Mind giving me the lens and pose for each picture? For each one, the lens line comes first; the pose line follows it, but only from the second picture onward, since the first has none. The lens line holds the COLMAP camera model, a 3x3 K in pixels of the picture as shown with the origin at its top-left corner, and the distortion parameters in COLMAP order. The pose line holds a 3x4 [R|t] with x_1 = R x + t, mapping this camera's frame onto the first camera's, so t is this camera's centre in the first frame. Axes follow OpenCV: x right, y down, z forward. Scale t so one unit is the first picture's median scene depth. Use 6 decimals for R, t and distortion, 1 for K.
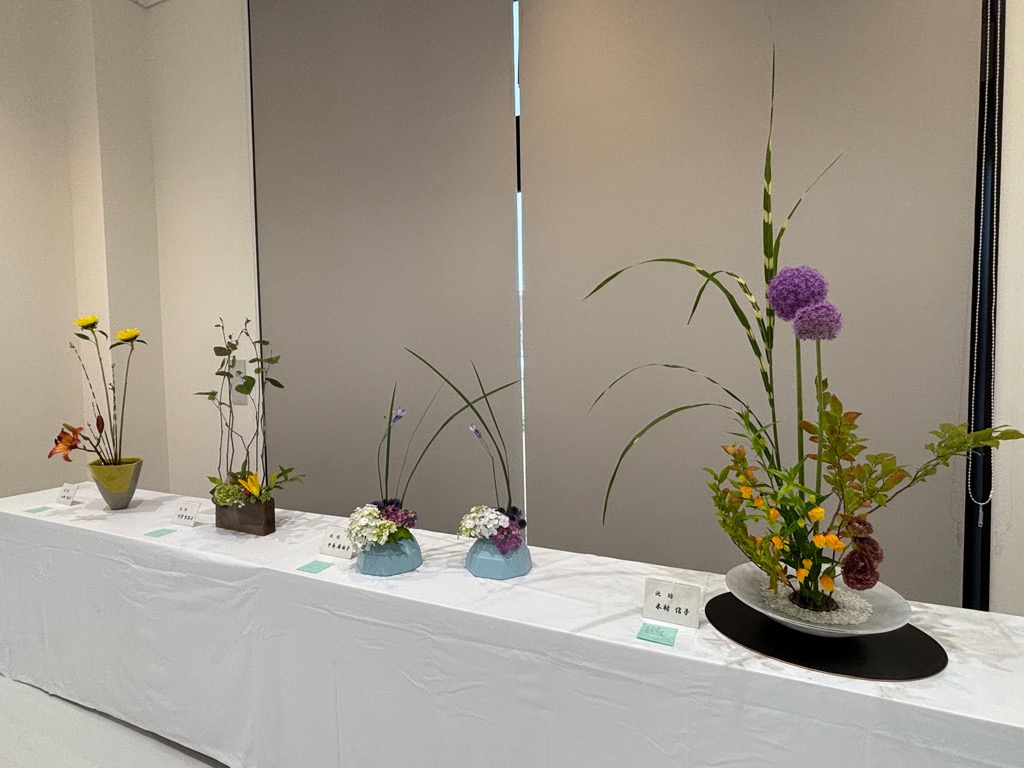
lens RADIAL K [[397.4, 0, 512.0], [0, 397.4, 384.0], [0, 0, 1]] dist [-0.000327, 0.000111]
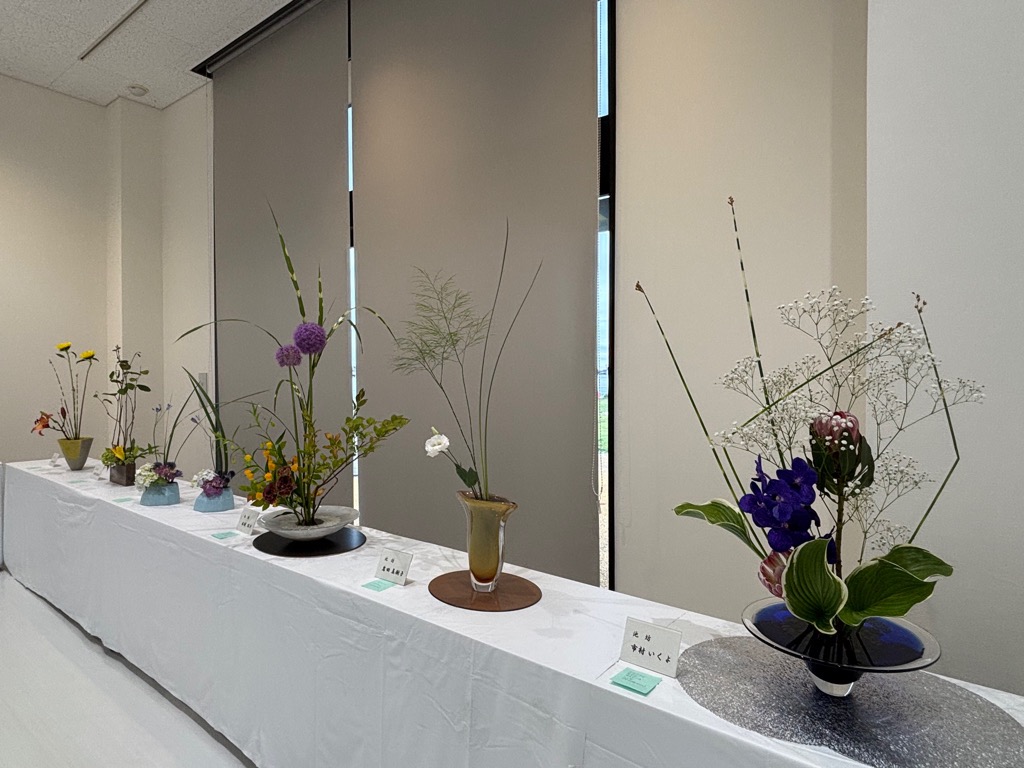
lens RADIAL K [[442.9, 0, 512.0], [0, 442.9, 384.0], [0, 0, 1]] dist [-0.001161, -0.000324]
pose [[0.981166, 0.023268, -0.191762, 0.928445], [-0.032938, 0.998333, -0.047398, 0.013735], [0.190340, 0.052822, 0.980296, -0.329342]]
